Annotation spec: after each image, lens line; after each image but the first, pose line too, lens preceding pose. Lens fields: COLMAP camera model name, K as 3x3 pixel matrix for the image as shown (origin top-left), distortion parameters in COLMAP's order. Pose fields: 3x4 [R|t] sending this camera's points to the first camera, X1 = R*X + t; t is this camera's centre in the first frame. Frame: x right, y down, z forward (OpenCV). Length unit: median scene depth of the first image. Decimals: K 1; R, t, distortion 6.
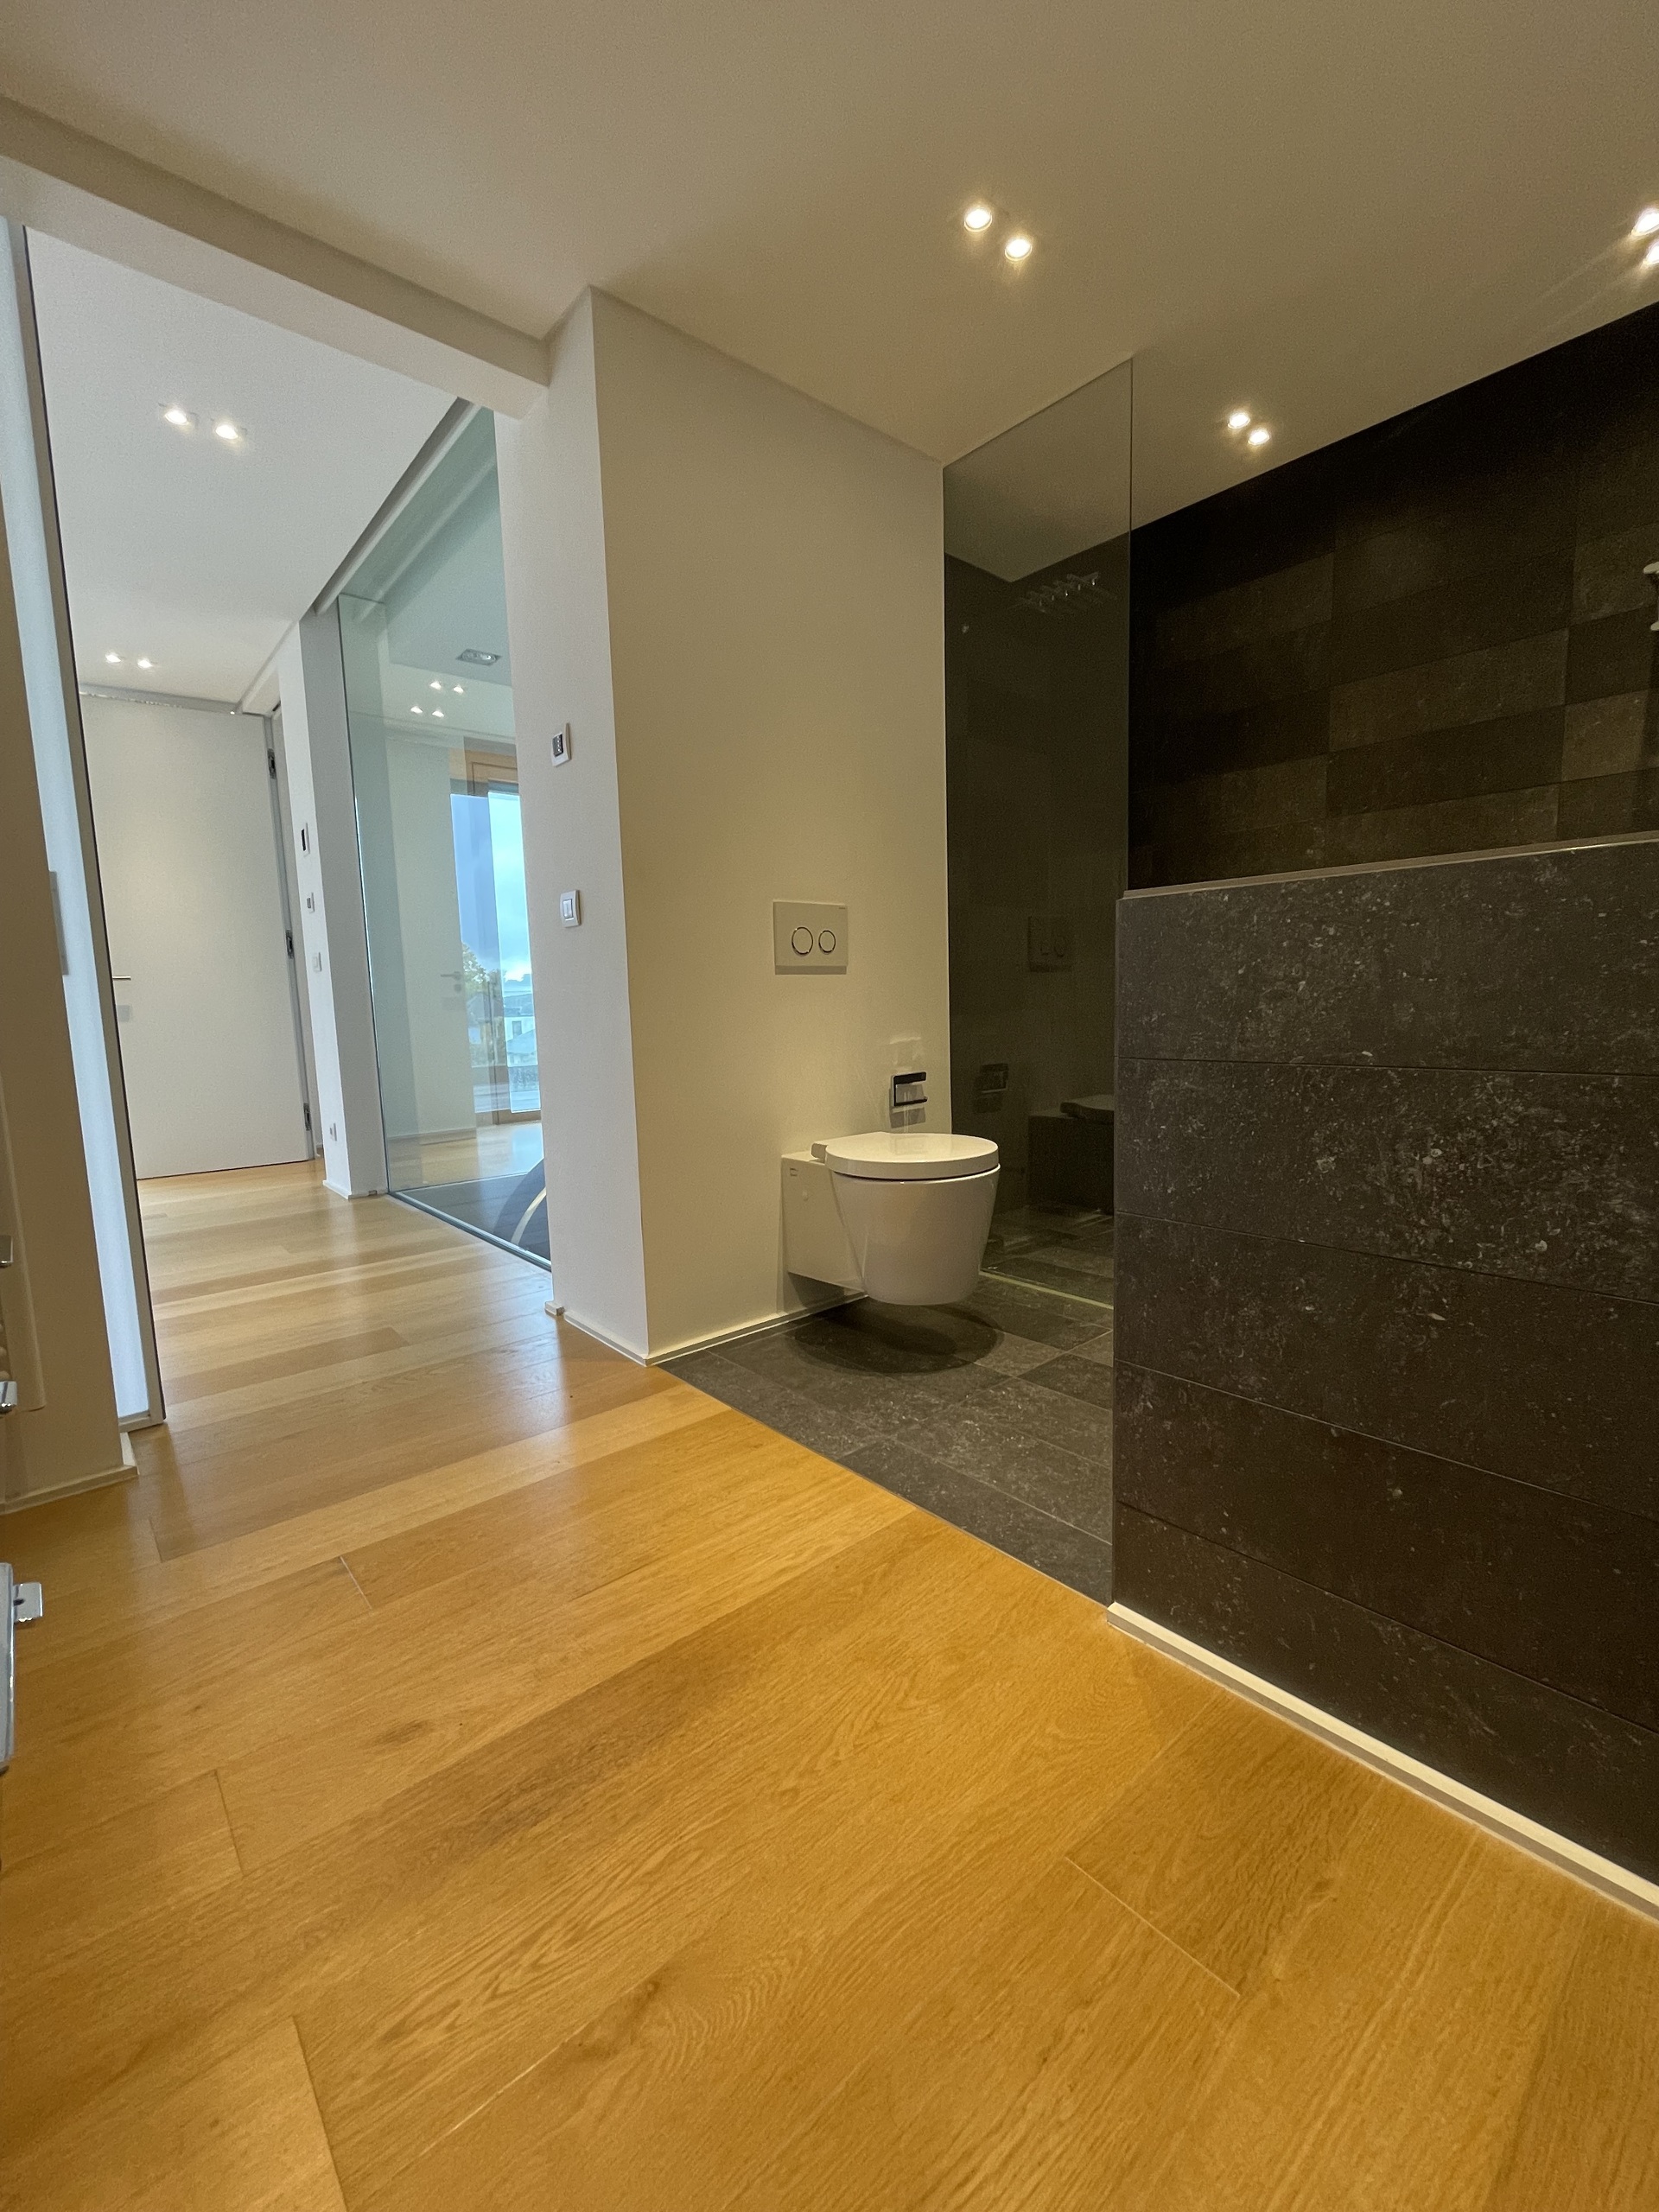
lens RADIAL K [[913.8, 0, 824.5], [0, 913.8, 1113.8], [0, 0, 1]] dist [-0.001022, -0.000035]
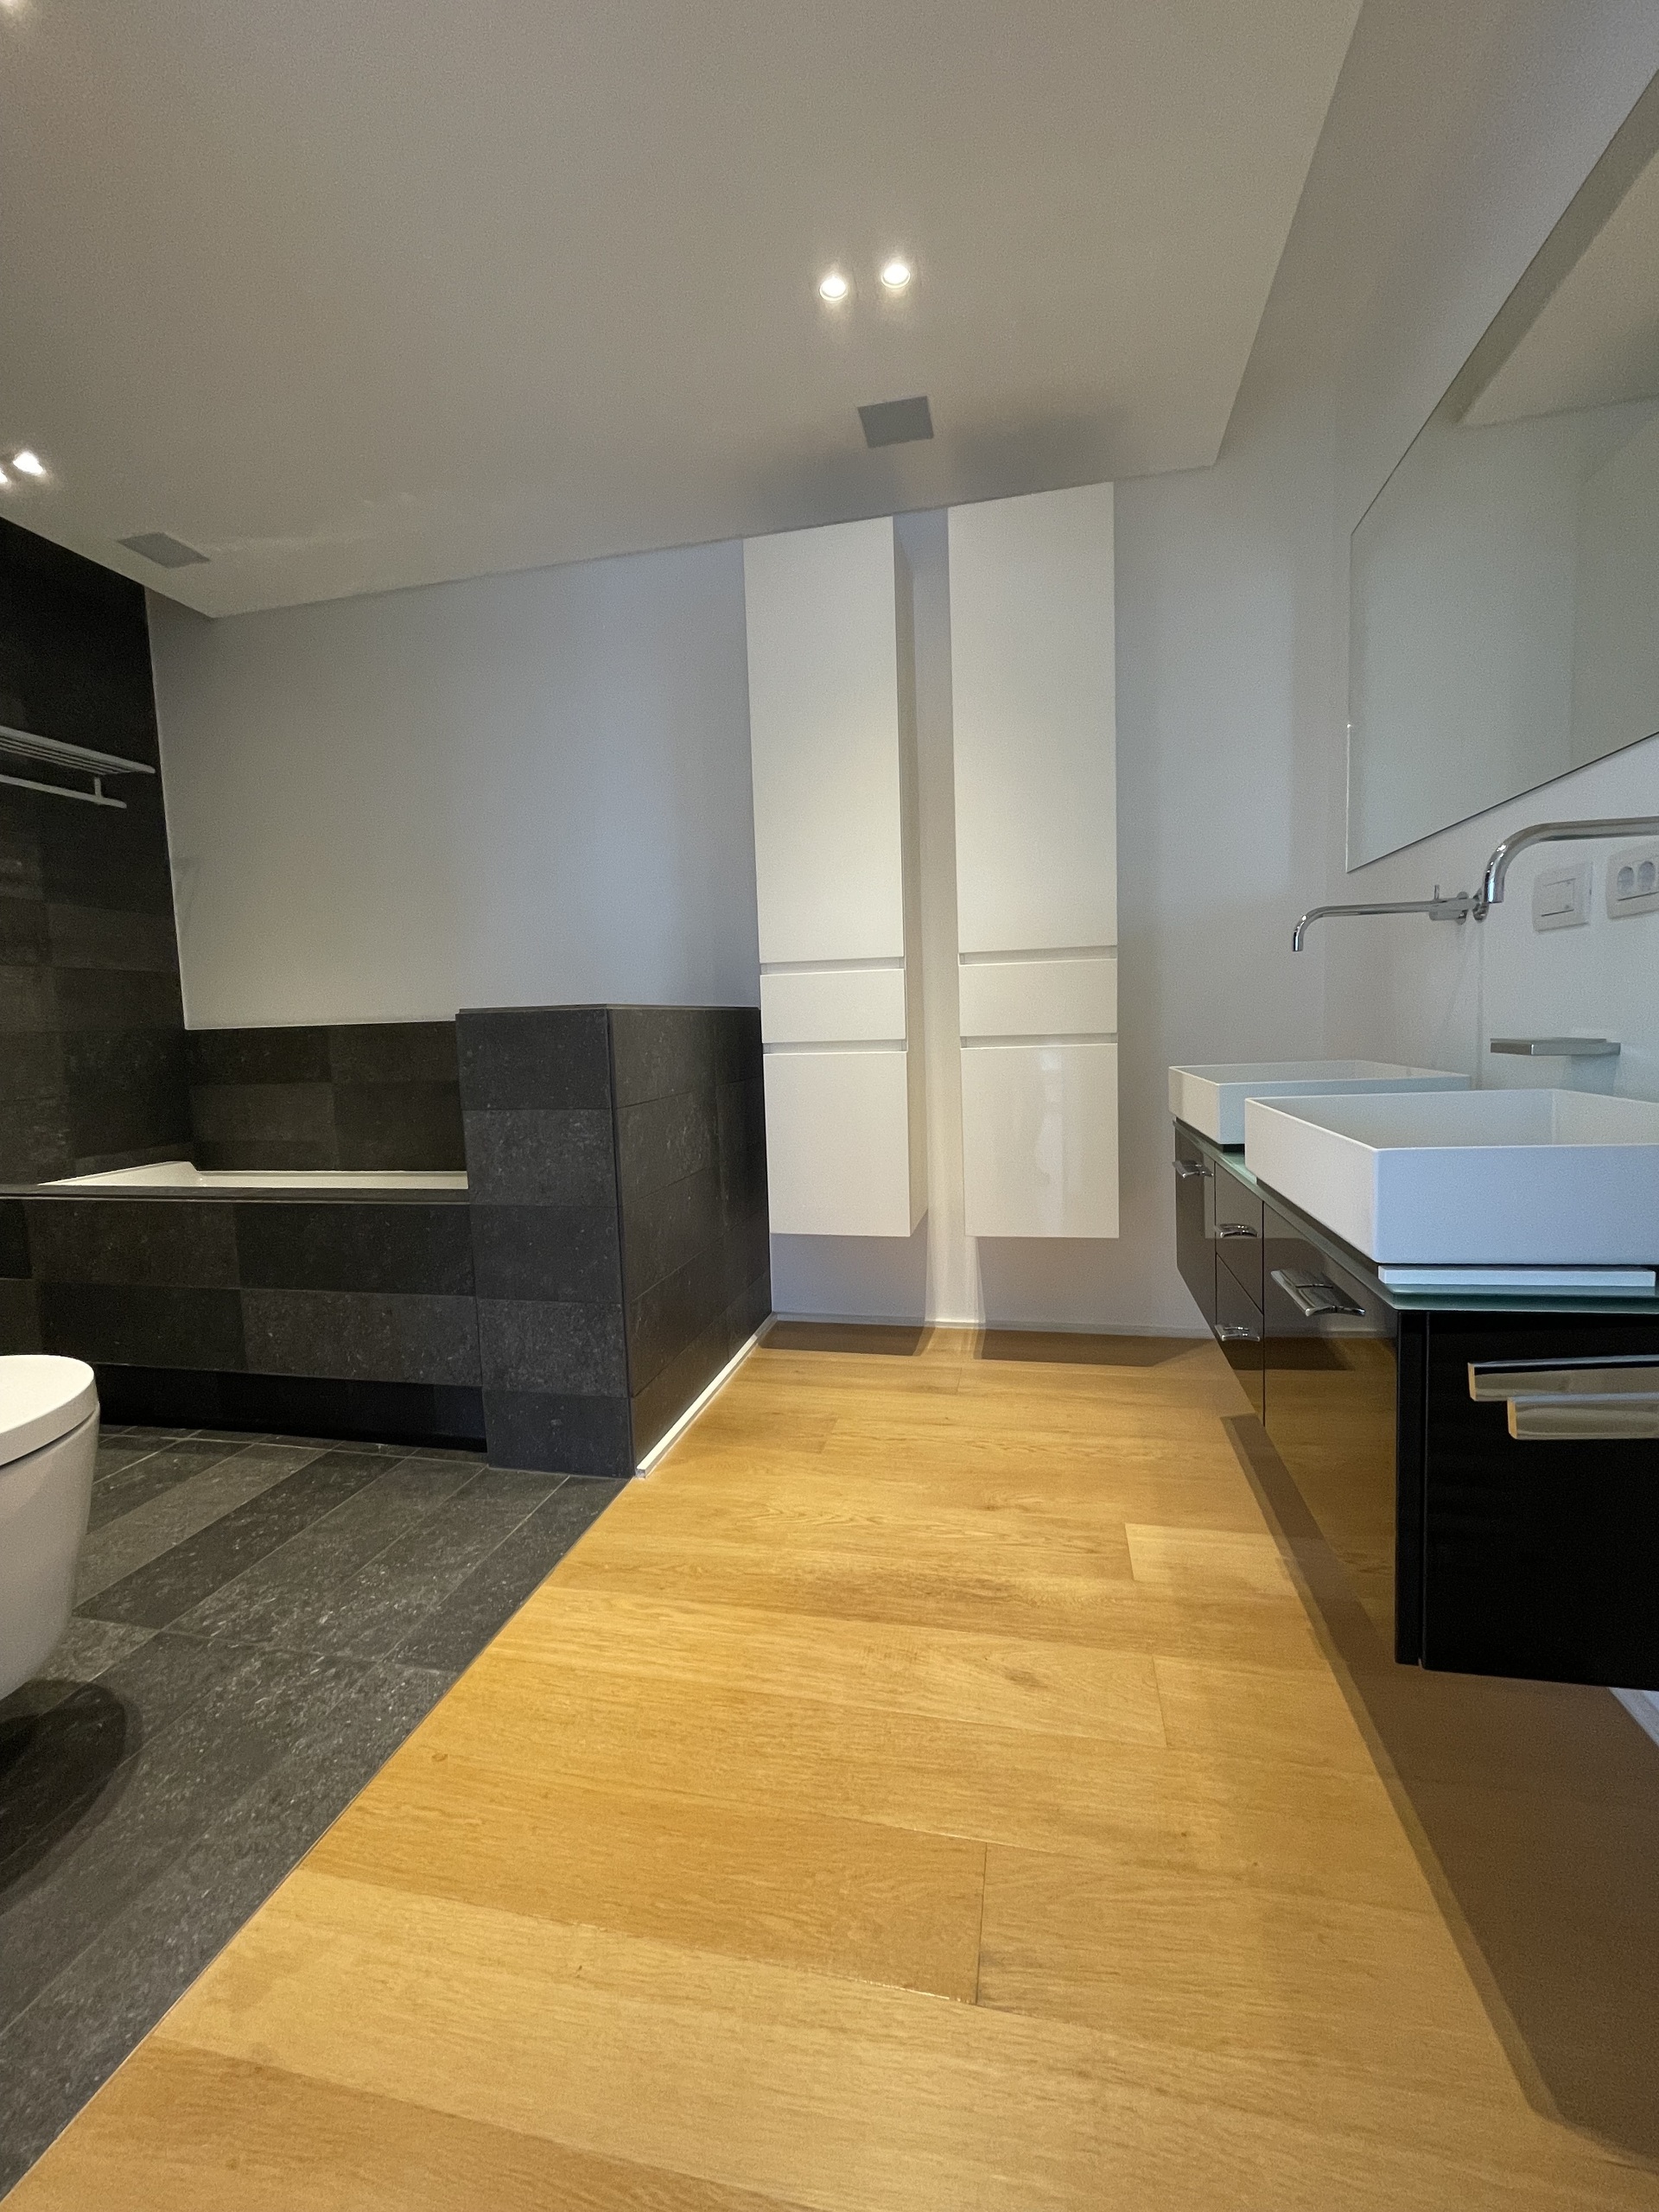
lens RADIAL K [[913.8, 0, 822.8], [0, 913.8, 1116.8], [0, 0, 1]] dist [-0.001022, -0.000035]
pose [[-0.578687, -0.034105, 0.814836, -0.791143], [0.153821, 0.976629, 0.150118, -0.156050], [-0.800912, 0.212211, -0.559916, 1.090589]]
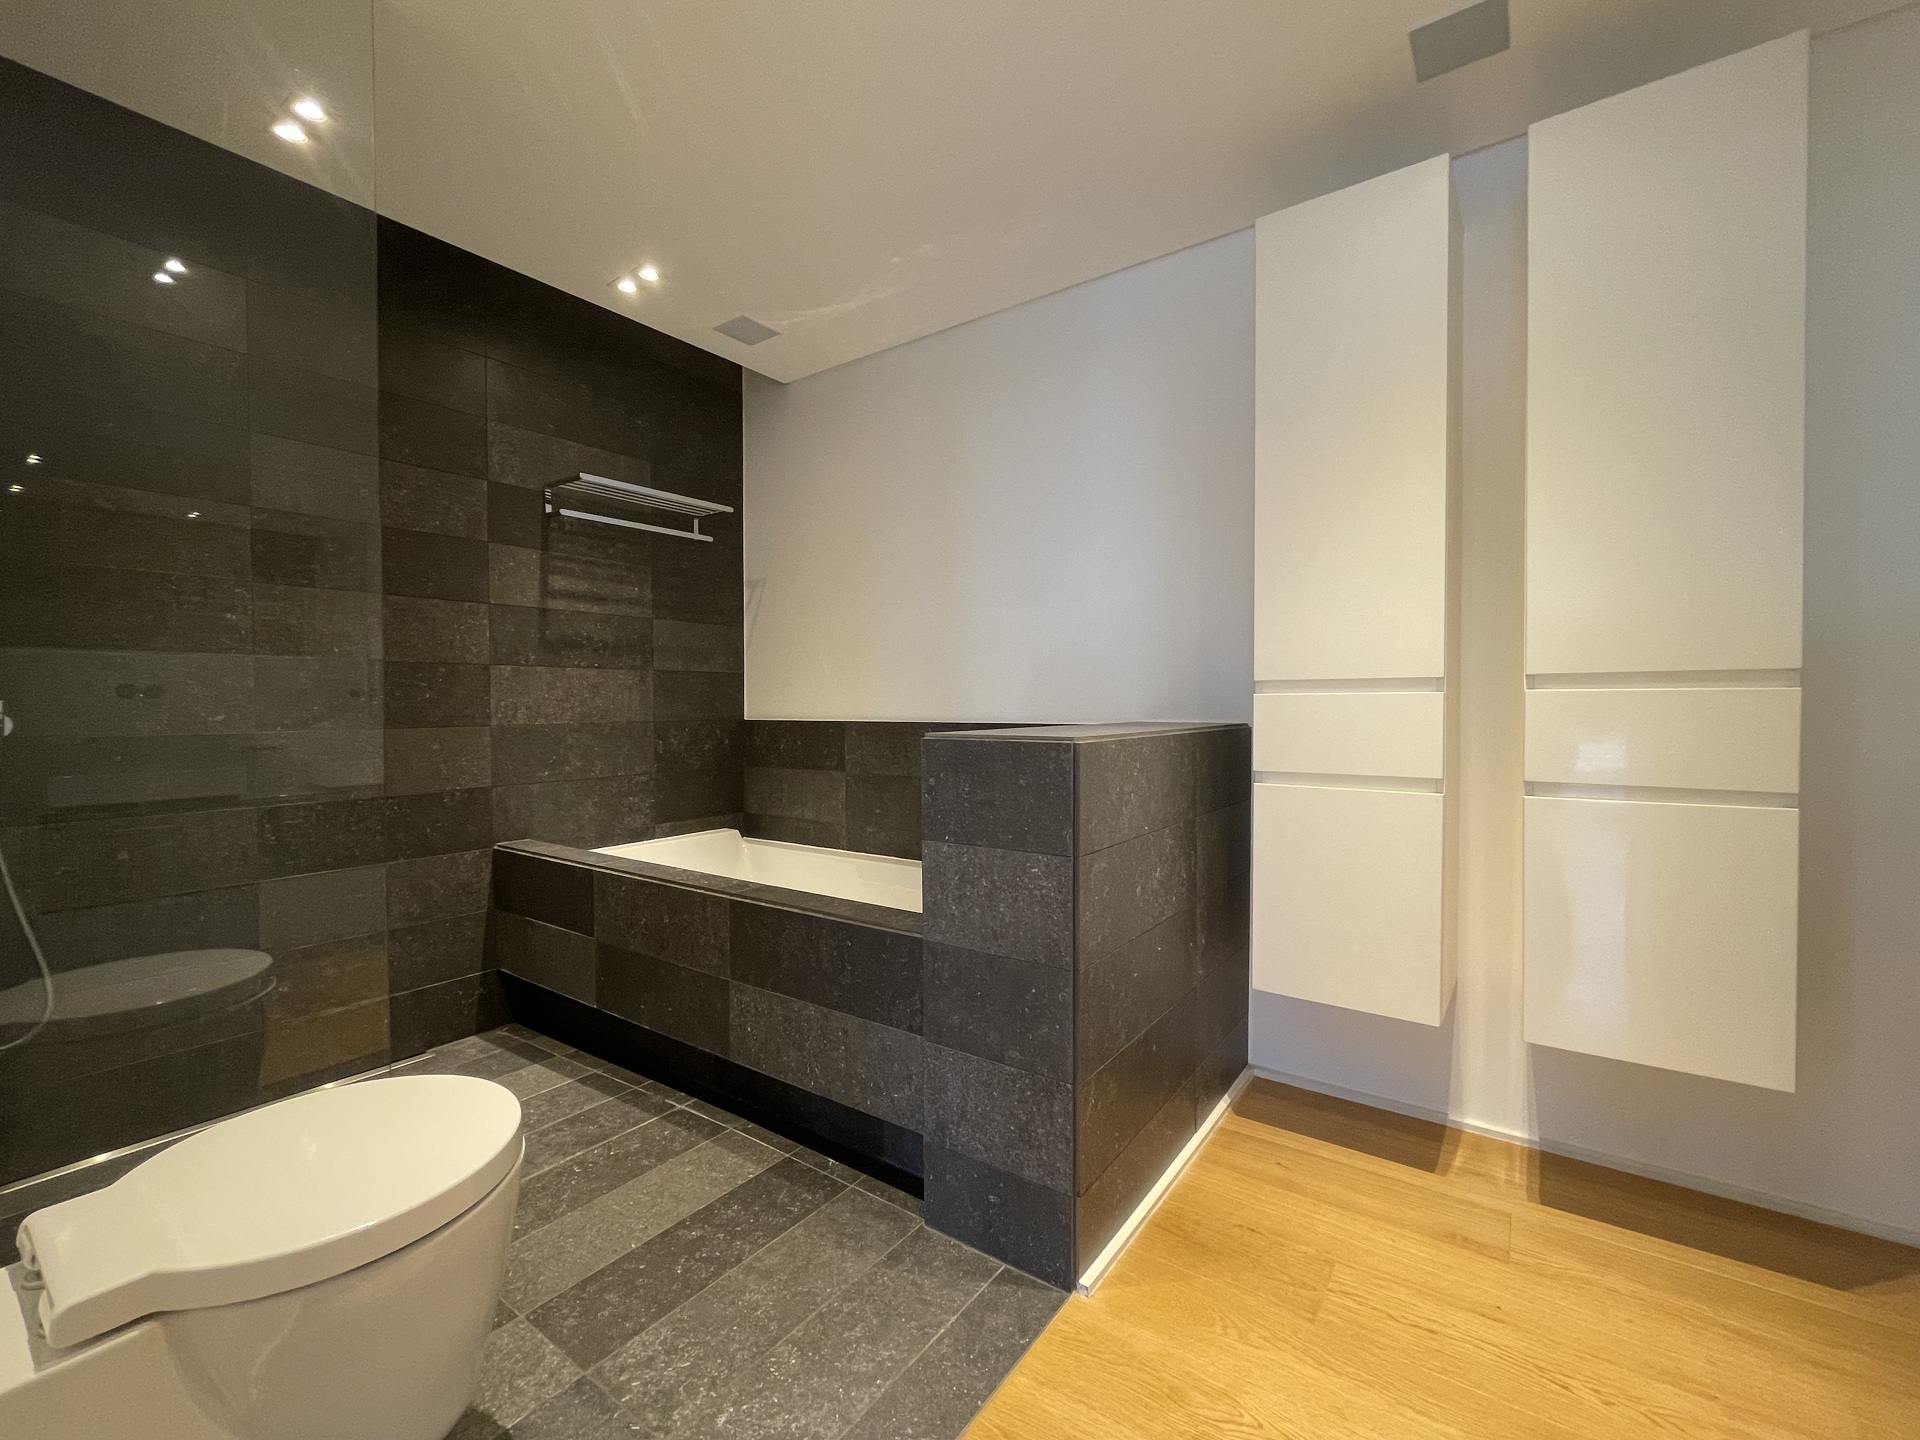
lens RADIAL K [[793.2, 0, 977.0], [0, 793.2, 727.4], [0, 0, 1]] dist [-0.001022, -0.000035]
pose [[-0.232207, 0.004405, 0.972656, -0.541131], [0.135626, 0.990367, 0.027894, -0.209323], [-0.963164, 0.138395, -0.230567, 0.950407]]
